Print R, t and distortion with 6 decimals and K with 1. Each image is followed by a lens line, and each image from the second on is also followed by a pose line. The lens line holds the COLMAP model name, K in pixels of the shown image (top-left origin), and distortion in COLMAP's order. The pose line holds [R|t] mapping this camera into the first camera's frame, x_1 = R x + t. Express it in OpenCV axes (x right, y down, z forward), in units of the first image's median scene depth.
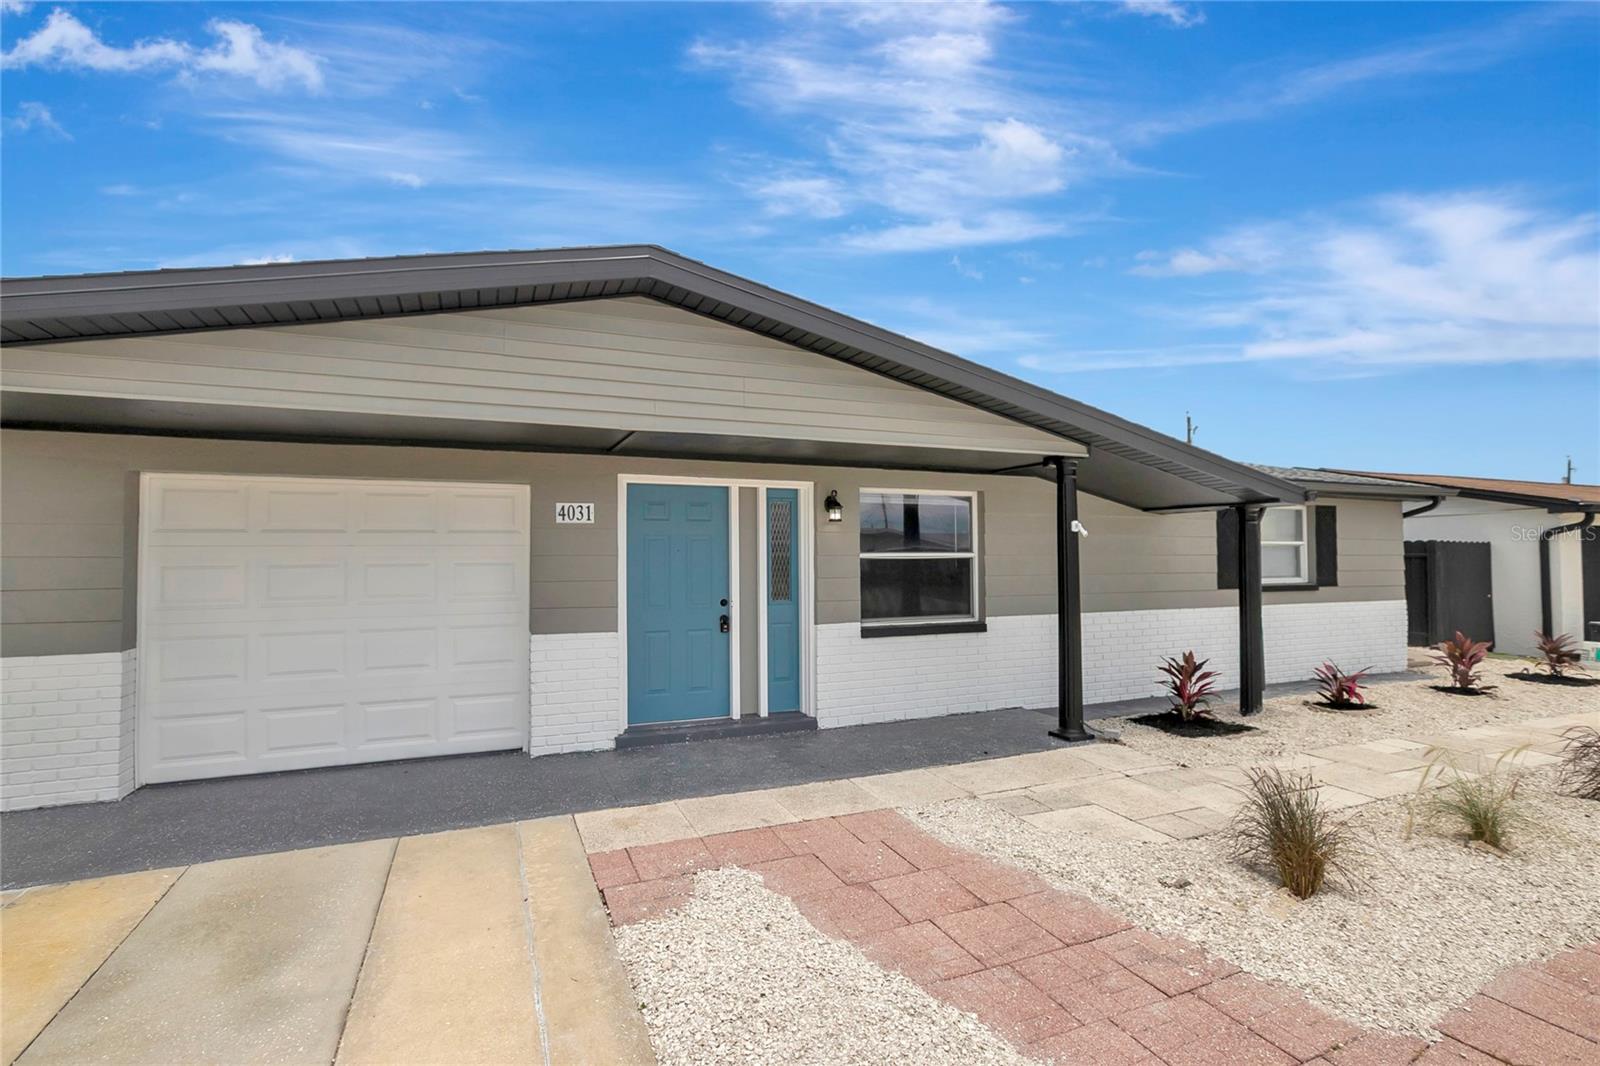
lens RADIAL K [[738.7, 0, 793.7], [0, 738.7, 528.0], [0, 0, 1]] dist [-0.032707, 0.018154]
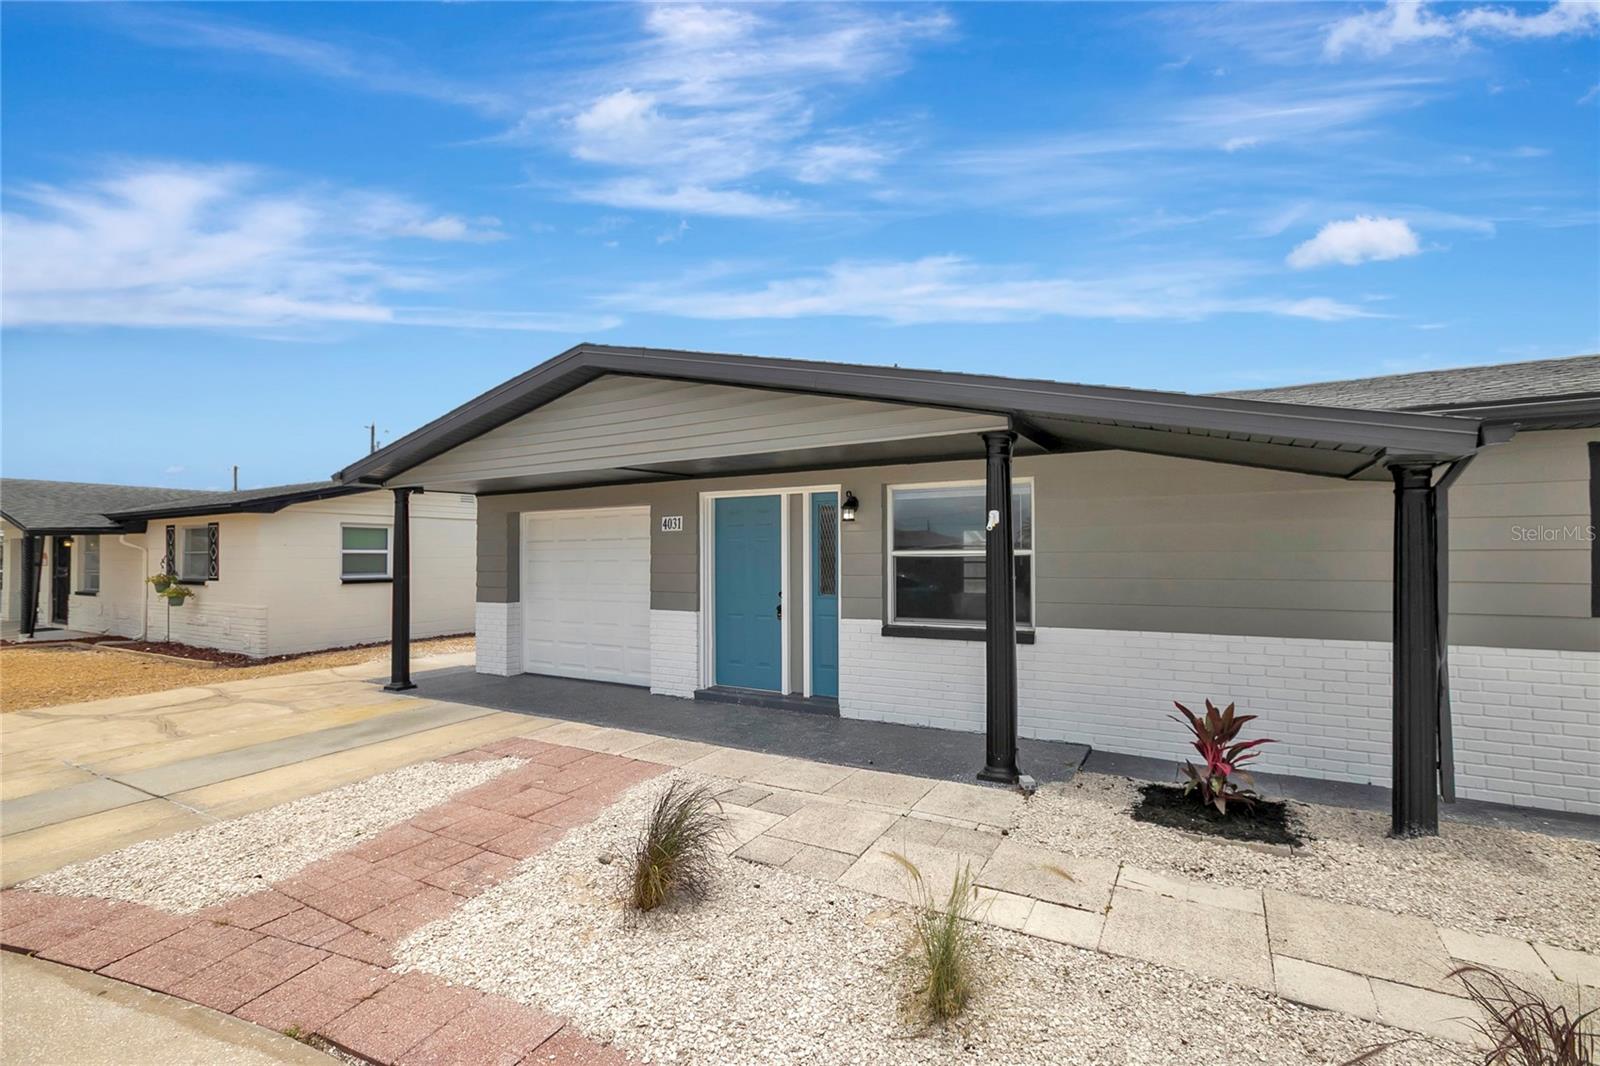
lens RADIAL K [[738.7, 0, 793.7], [0, 738.7, 528.0], [0, 0, 1]] dist [-0.032707, 0.018154]
pose [[0.590899, -0.029819, -0.806194, 0.953705], [0.035028, 0.999323, -0.011289, 0.011342], [0.805985, -0.021569, 0.591543, 0.359039]]
